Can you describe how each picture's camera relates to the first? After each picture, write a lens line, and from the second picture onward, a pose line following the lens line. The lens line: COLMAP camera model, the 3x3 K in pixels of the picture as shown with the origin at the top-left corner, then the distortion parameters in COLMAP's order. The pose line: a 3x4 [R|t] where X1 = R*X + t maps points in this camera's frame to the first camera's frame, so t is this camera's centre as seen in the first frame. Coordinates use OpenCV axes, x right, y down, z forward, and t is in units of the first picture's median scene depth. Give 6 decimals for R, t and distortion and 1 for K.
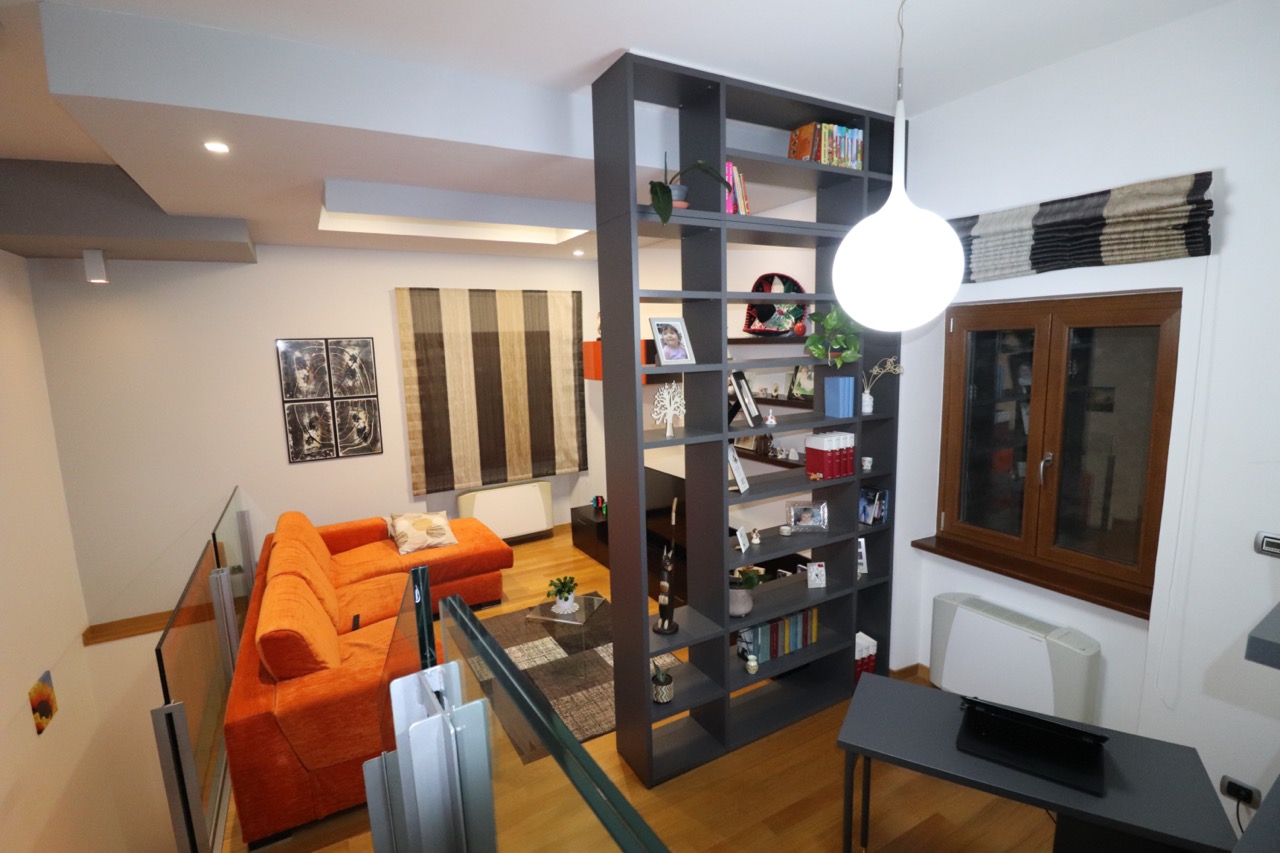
lens RADIAL K [[598.2, 0, 640.0], [0, 598.2, 426.5], [0, 0, 1]] dist [-0.001519, -0.009292]
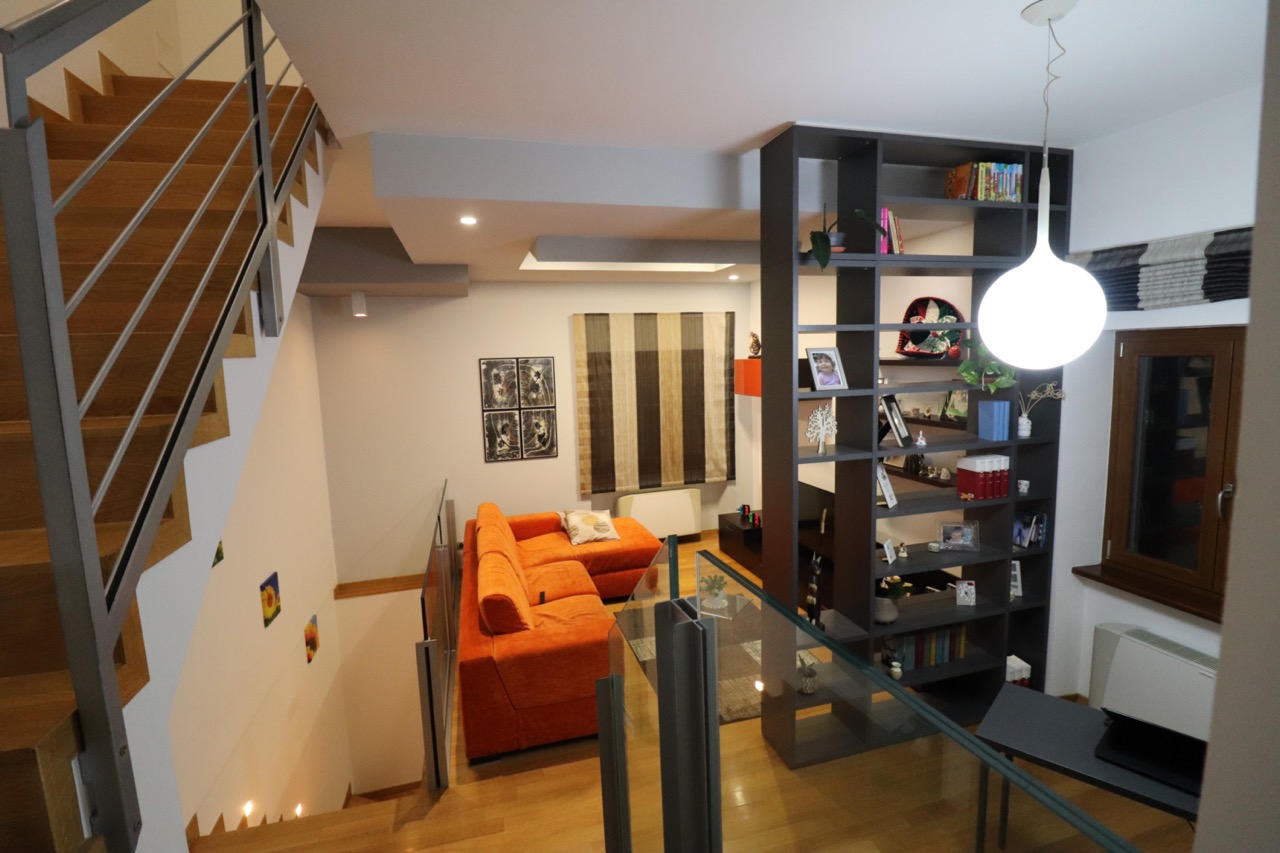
lens RADIAL K [[587.7, 0, 640.0], [0, 587.7, 426.5], [0, 0, 1]] dist [0.003040, -0.017514]
pose [[0.971225, 0.026569, -0.236676, -0.017246], [-0.030366, 0.999462, -0.012410, -0.007501], [0.236219, 0.019240, 0.971509, -0.117677]]
